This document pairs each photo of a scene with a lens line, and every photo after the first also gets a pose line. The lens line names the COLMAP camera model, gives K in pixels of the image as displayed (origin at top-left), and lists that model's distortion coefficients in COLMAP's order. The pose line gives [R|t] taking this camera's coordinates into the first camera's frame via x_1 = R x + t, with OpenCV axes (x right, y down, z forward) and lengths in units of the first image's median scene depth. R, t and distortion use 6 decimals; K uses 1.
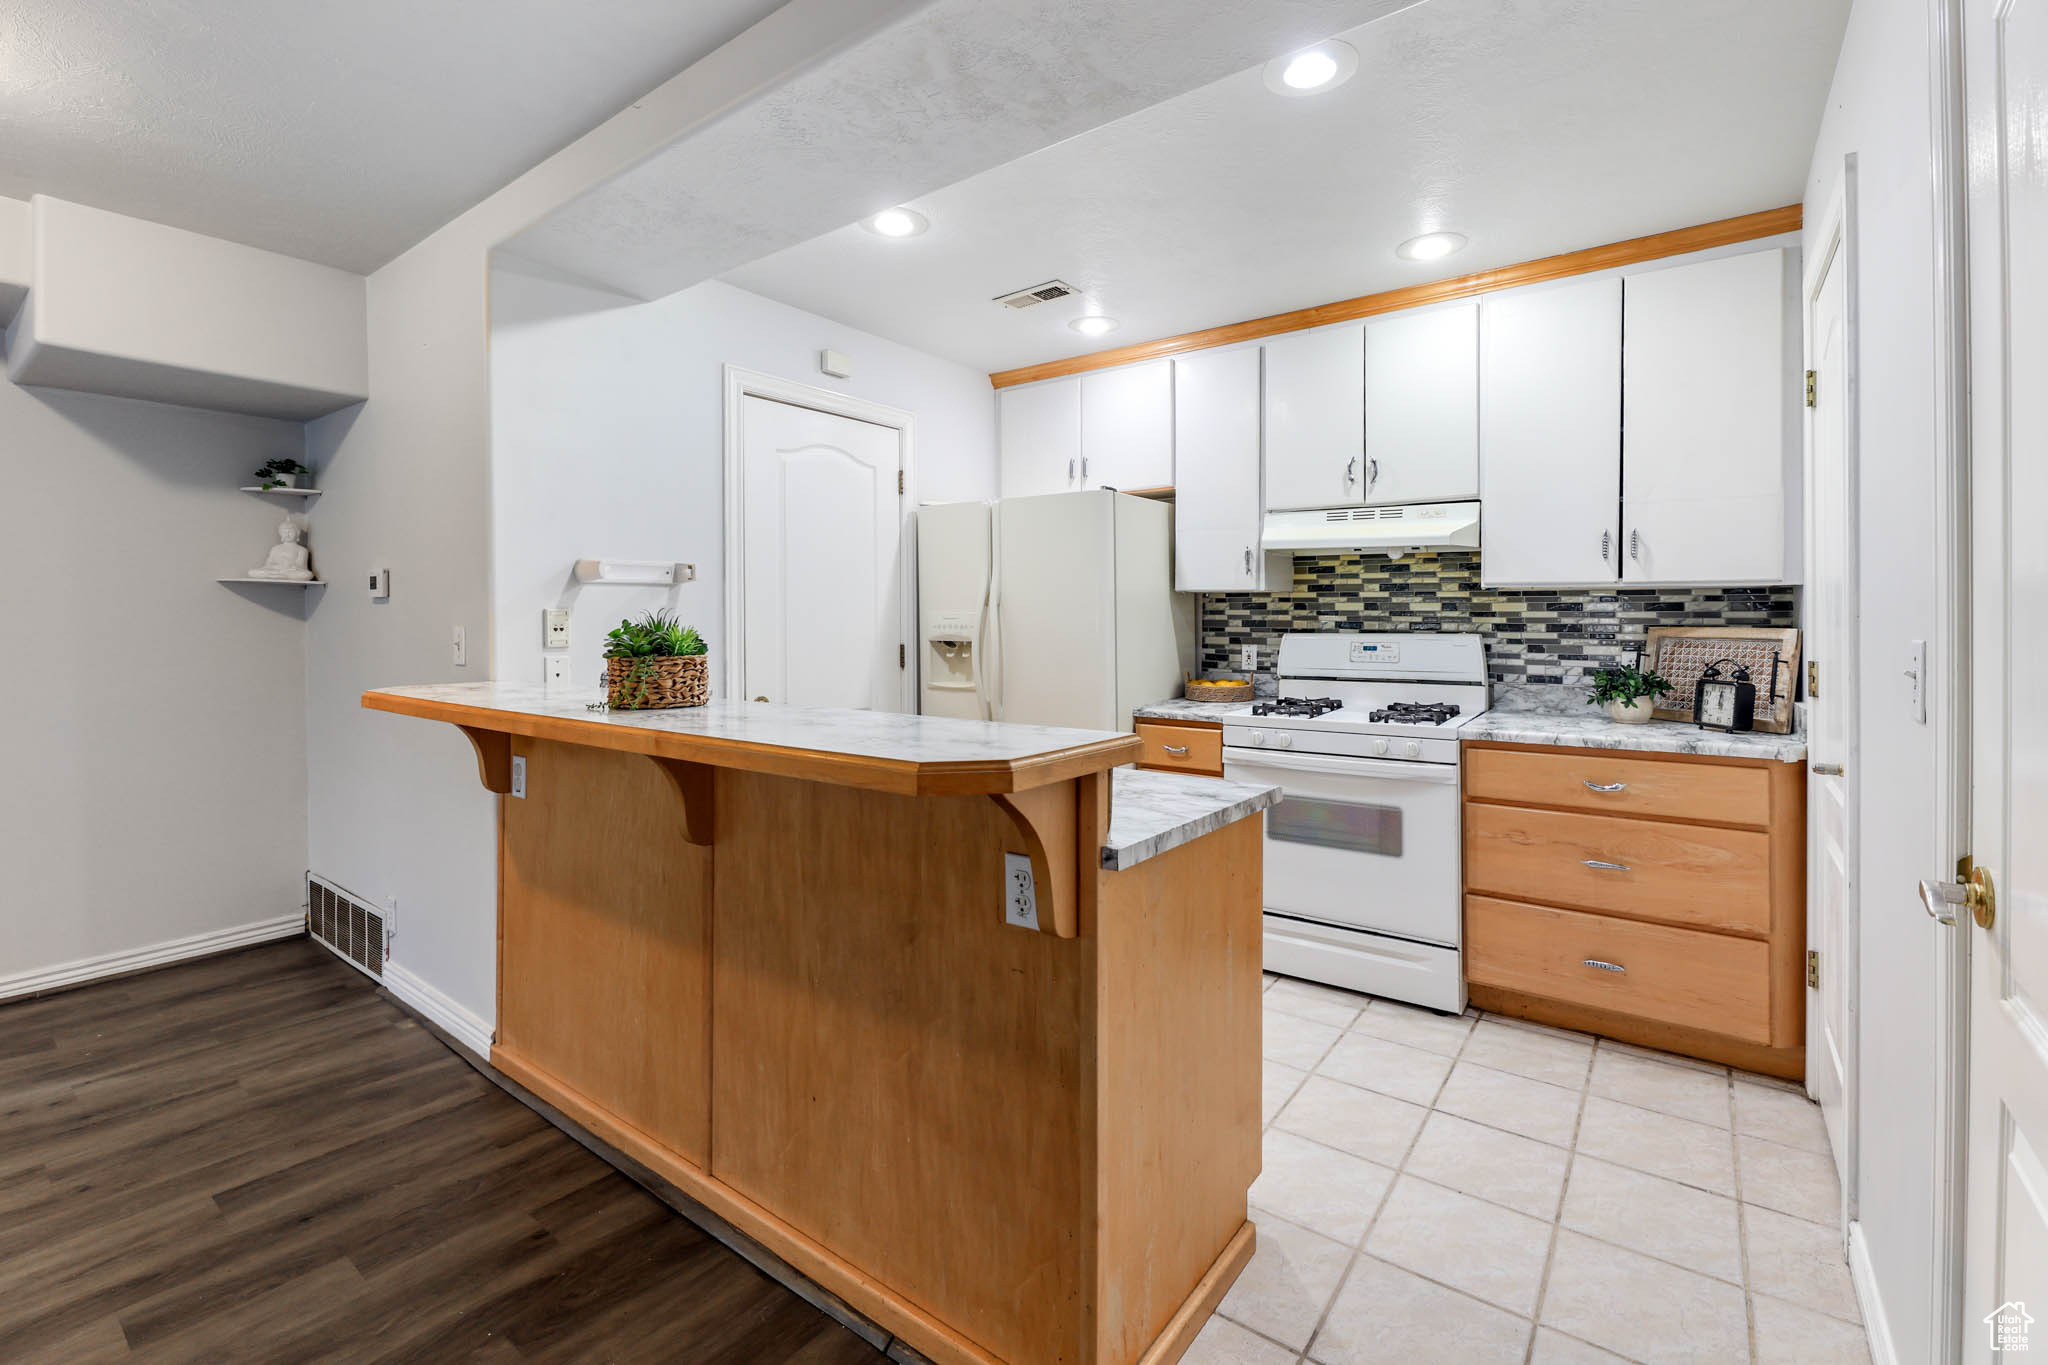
lens RADIAL K [[857.4, 0, 1037.2], [0, 857.4, 624.5], [0, 0, 1]] dist [-0.000632, -0.002237]
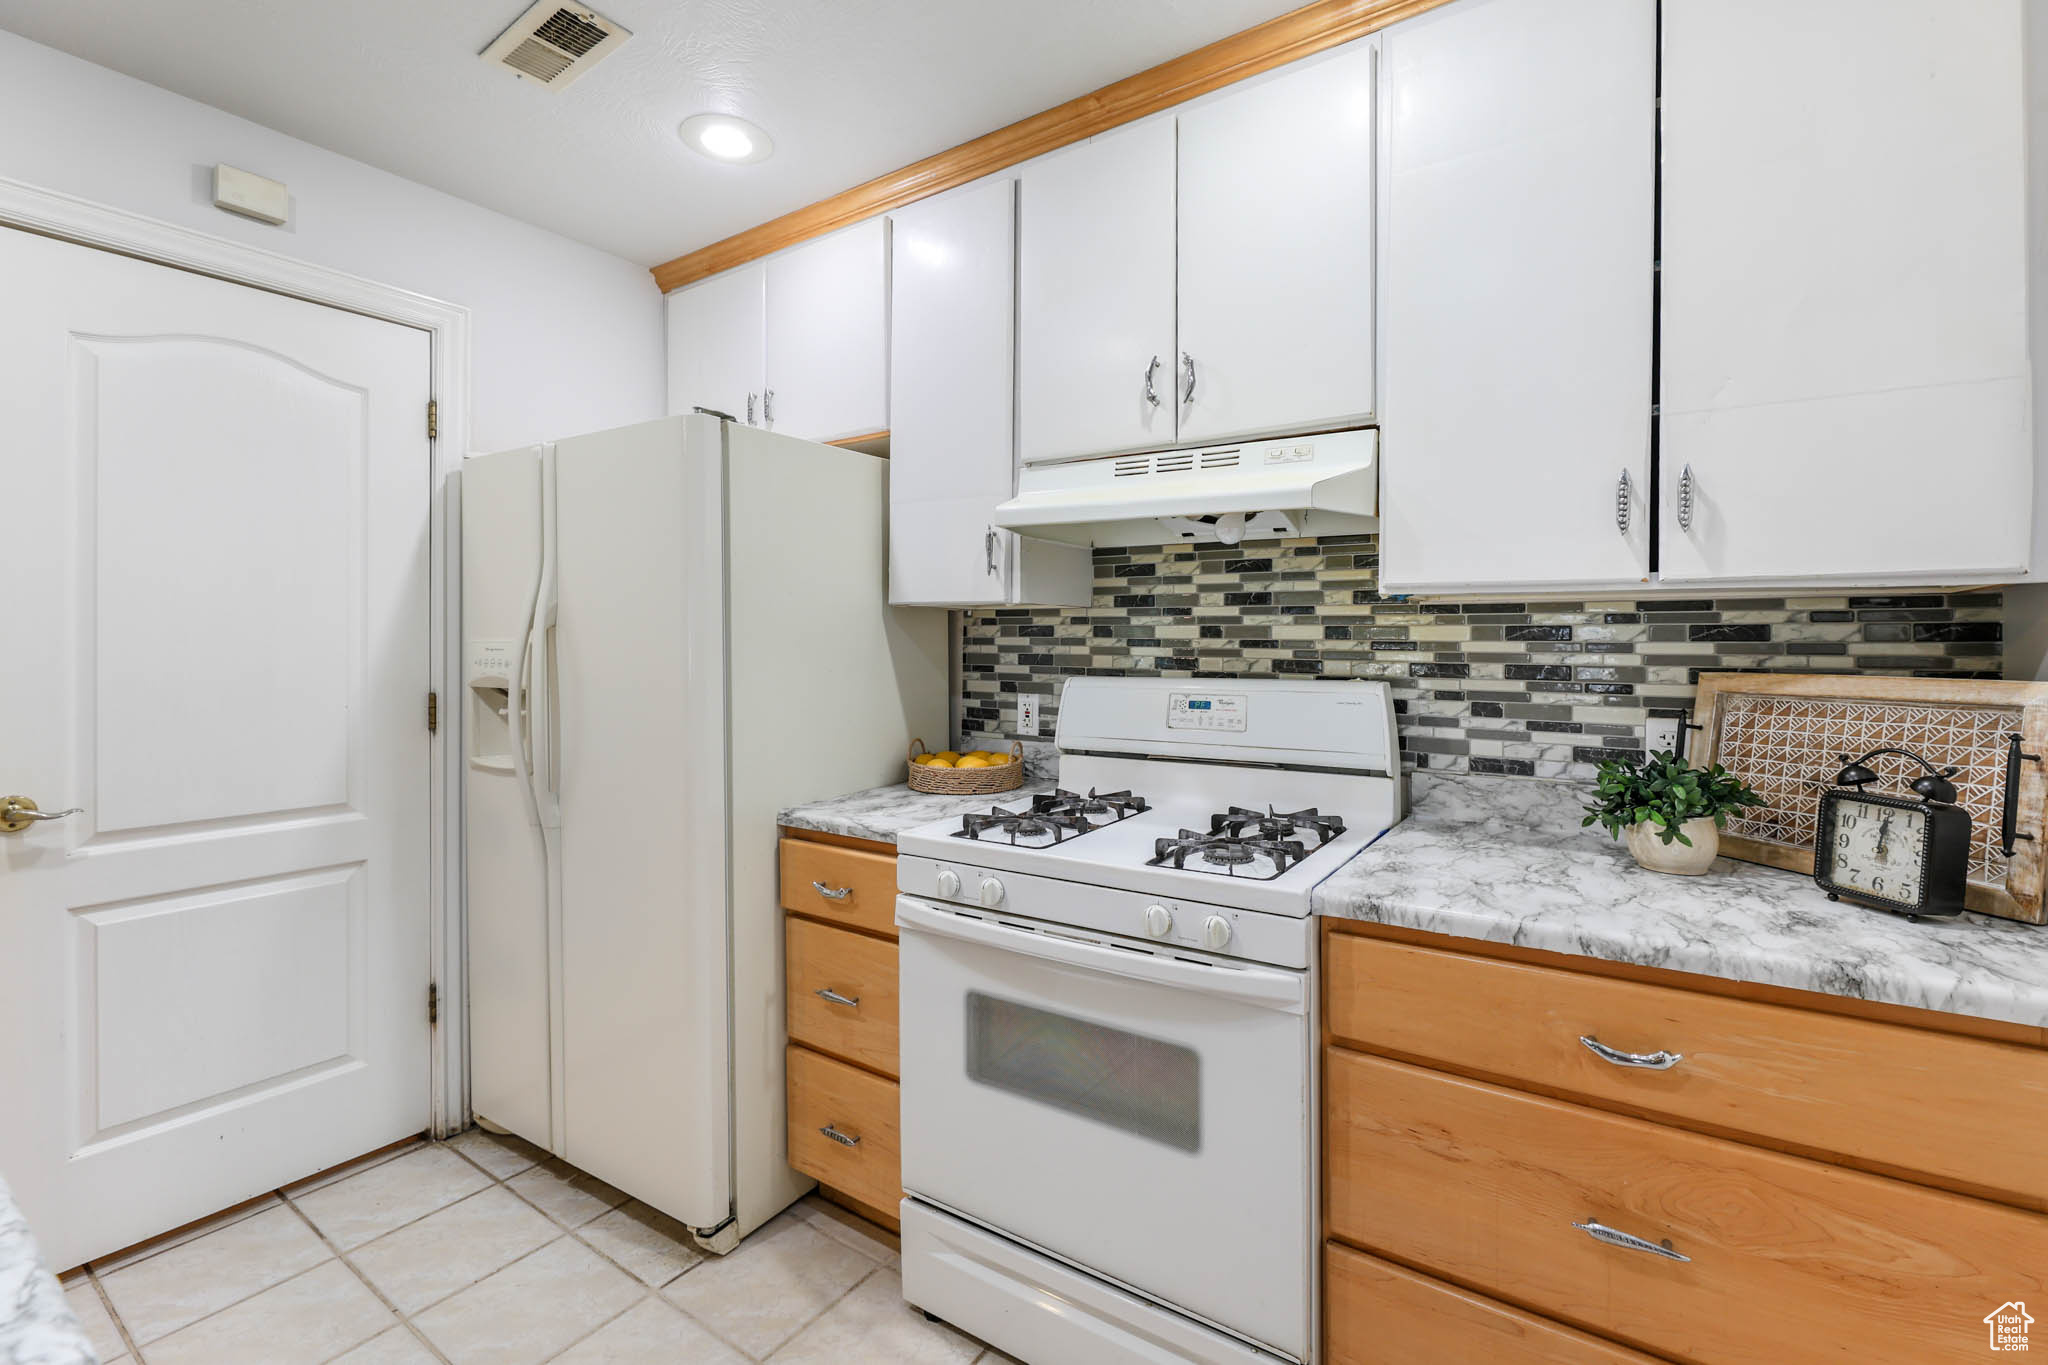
lens RADIAL K [[863.3, 0, 1025.7], [0, 863.3, 649.3], [0, 0, 1]] dist [-0.006623, -0.000213]
pose [[0.999901, 0.004666, 0.013308, 0.316879], [-0.004597, 0.999976, -0.005213, -0.006656], [-0.013332, 0.005151, 0.999898, 0.513471]]
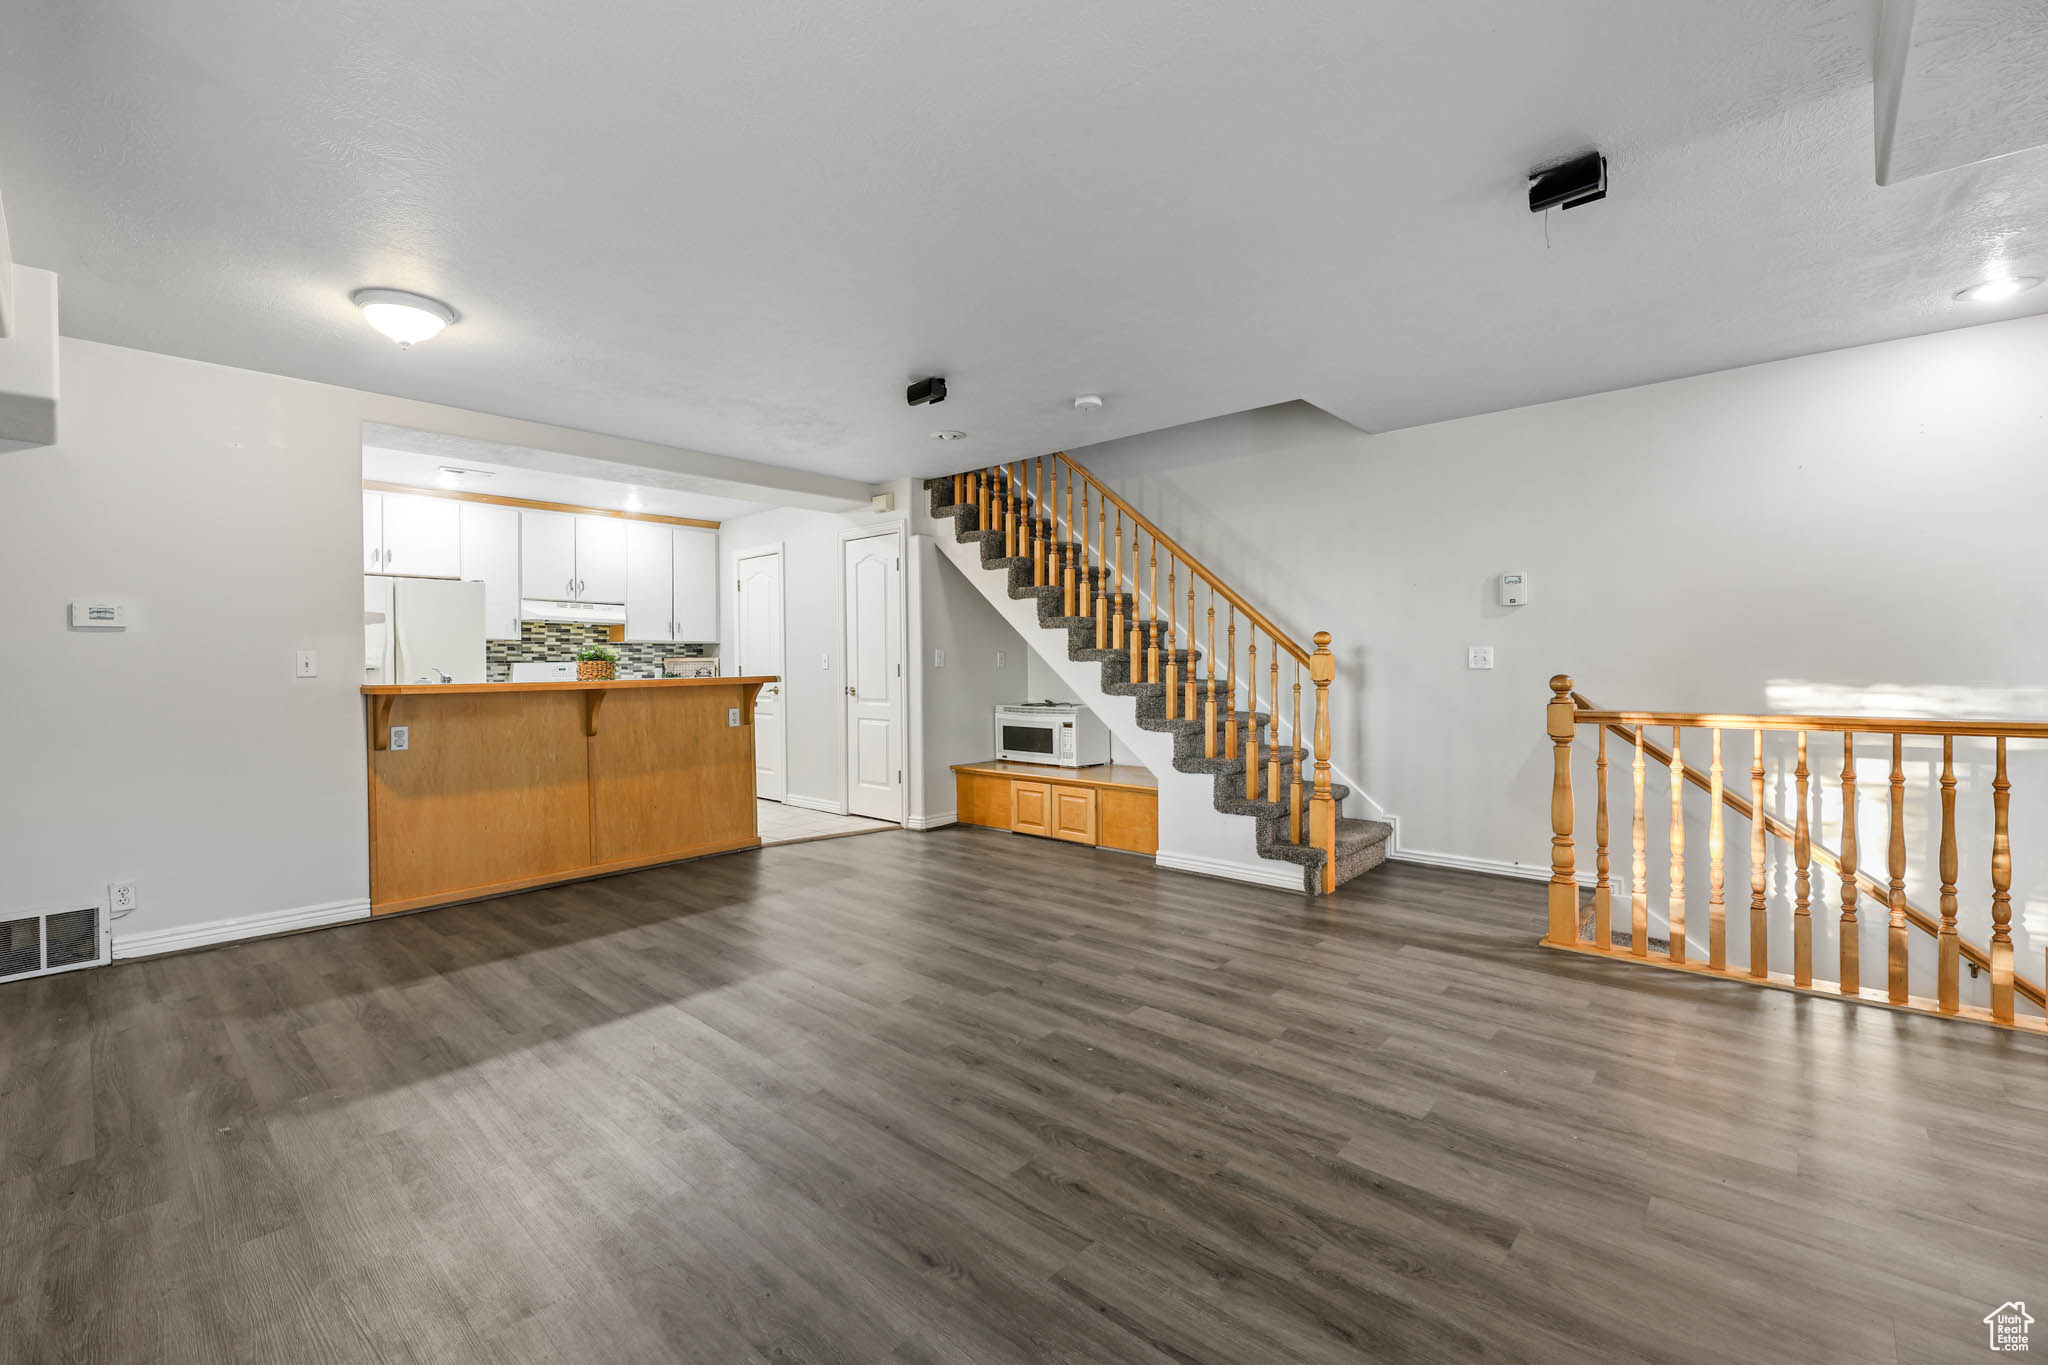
lens RADIAL K [[857.4, 0, 1054.1], [0, 857.4, 659.3], [0, 0, 1]] dist [-0.000632, -0.002237]
pose [[0.062825, 0.006138, 0.998006, -1.869687], [0.020419, 0.999764, -0.007435, 0.050612], [-0.997816, 0.020845, 0.062685, -0.347795]]
